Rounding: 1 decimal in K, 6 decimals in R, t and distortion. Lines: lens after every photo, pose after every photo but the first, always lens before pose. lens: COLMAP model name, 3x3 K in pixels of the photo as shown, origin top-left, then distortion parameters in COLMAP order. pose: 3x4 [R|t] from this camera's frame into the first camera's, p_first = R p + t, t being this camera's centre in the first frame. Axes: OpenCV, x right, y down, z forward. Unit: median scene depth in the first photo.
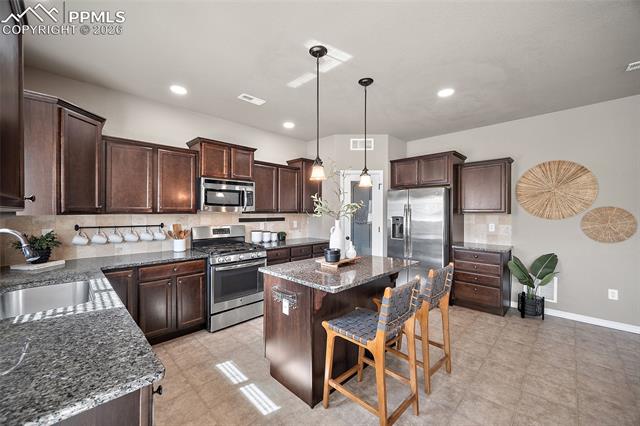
lens RADIAL K [[252.2, 0, 318.8], [0, 252.2, 213.7], [0, 0, 1]] dist [-0.000024, 0.000050]
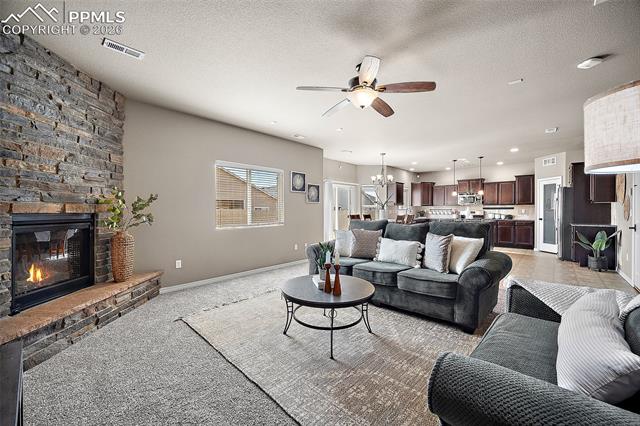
lens RADIAL K [[252.2, 0, 320.3], [0, 252.2, 211.1], [0, 0, 1]] dist [-0.000024, 0.000050]
pose [[0.029250, 0.004190, -0.999563, 1.865397], [0.004495, 0.999981, 0.004323, 0.032291], [0.999562, -0.004619, 0.029231, -0.543076]]
